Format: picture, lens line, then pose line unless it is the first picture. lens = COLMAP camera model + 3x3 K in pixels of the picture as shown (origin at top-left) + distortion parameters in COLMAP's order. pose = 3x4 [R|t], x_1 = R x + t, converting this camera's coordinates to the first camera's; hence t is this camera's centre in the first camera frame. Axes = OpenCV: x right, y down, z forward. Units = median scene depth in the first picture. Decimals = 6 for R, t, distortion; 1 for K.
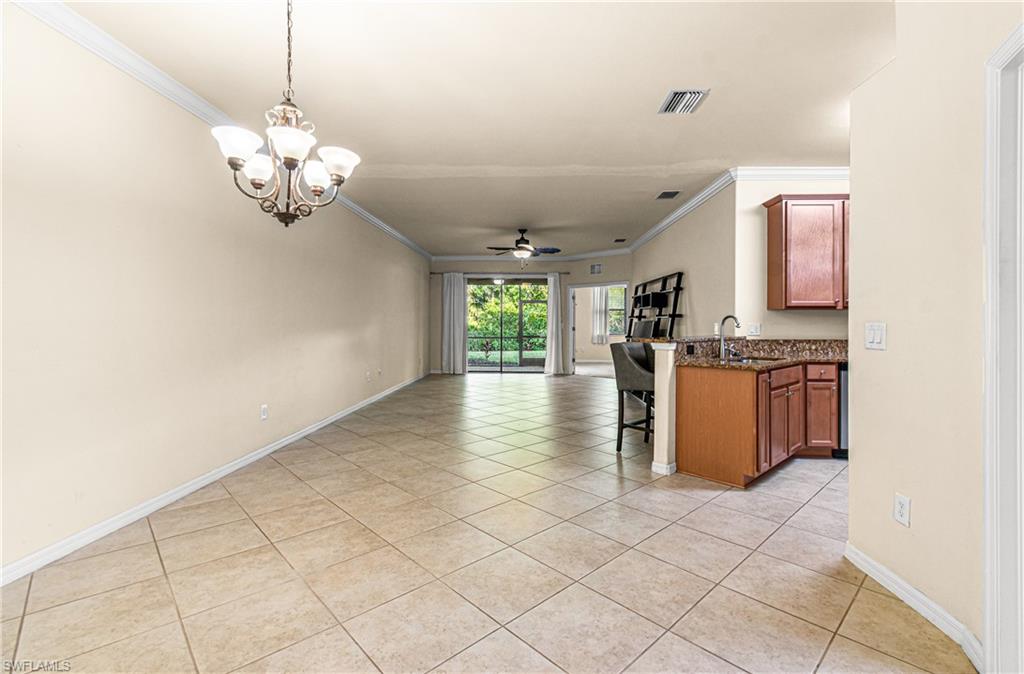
lens RADIAL K [[416.3, 0, 551.8], [0, 416.3, 322.3], [0, 0, 1]] dist [0.001870, 0.000037]
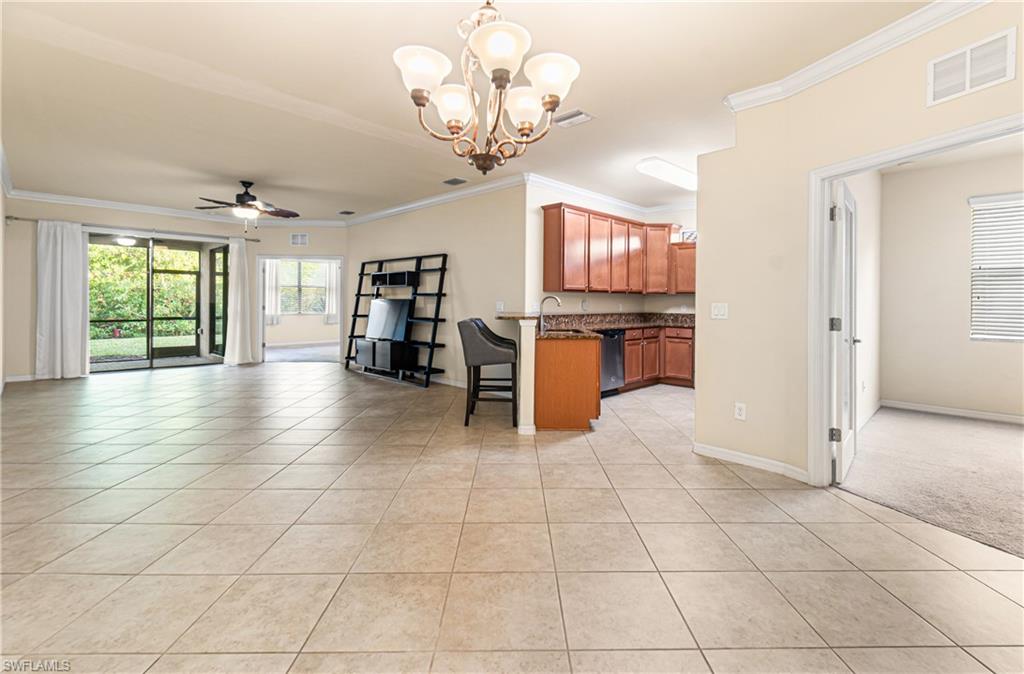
lens RADIAL K [[410.0, 0, 516.3], [0, 410.0, 303.1], [0, 0, 1]] dist [0.002920, 0.000167]
pose [[0.739657, 0.000059, 0.672984, -0.262812], [-0.004845, 0.999975, 0.005238, -0.000934], [-0.672966, -0.007135, 0.739639, 0.100193]]
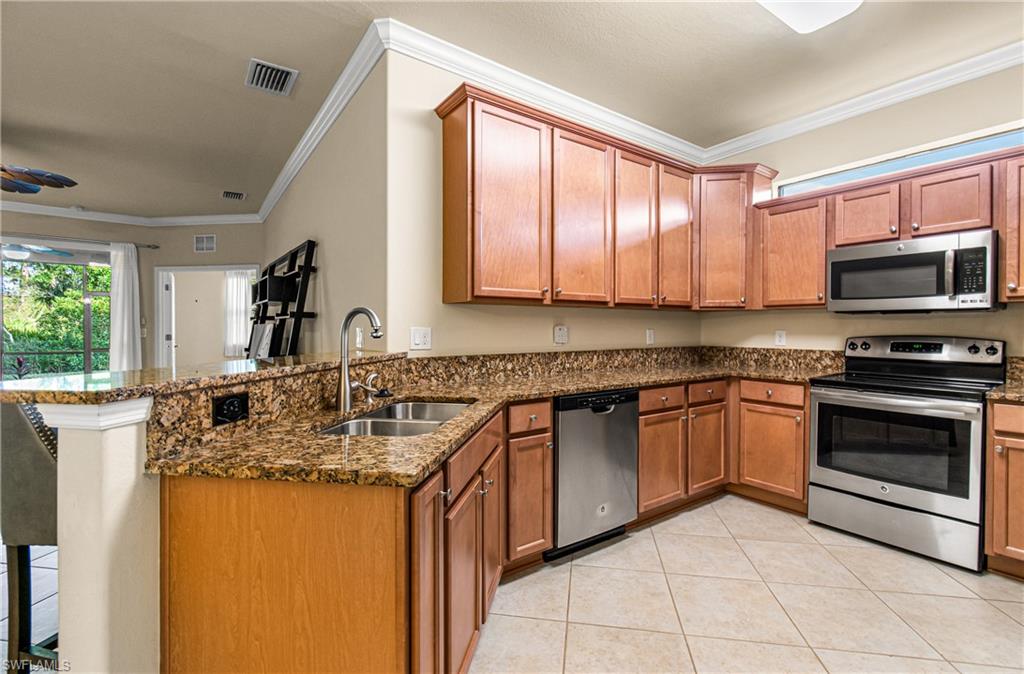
lens RADIAL K [[462.1, 0, 490.3], [0, 462.1, 333.5], [0, 0, 1]] dist [0.001661, -0.000236]
pose [[0.838732, -0.008959, 0.544471, 0.164890], [0.000999, 0.999888, 0.014914, 0.000839], [-0.544544, -0.011965, 0.838647, 0.313849]]
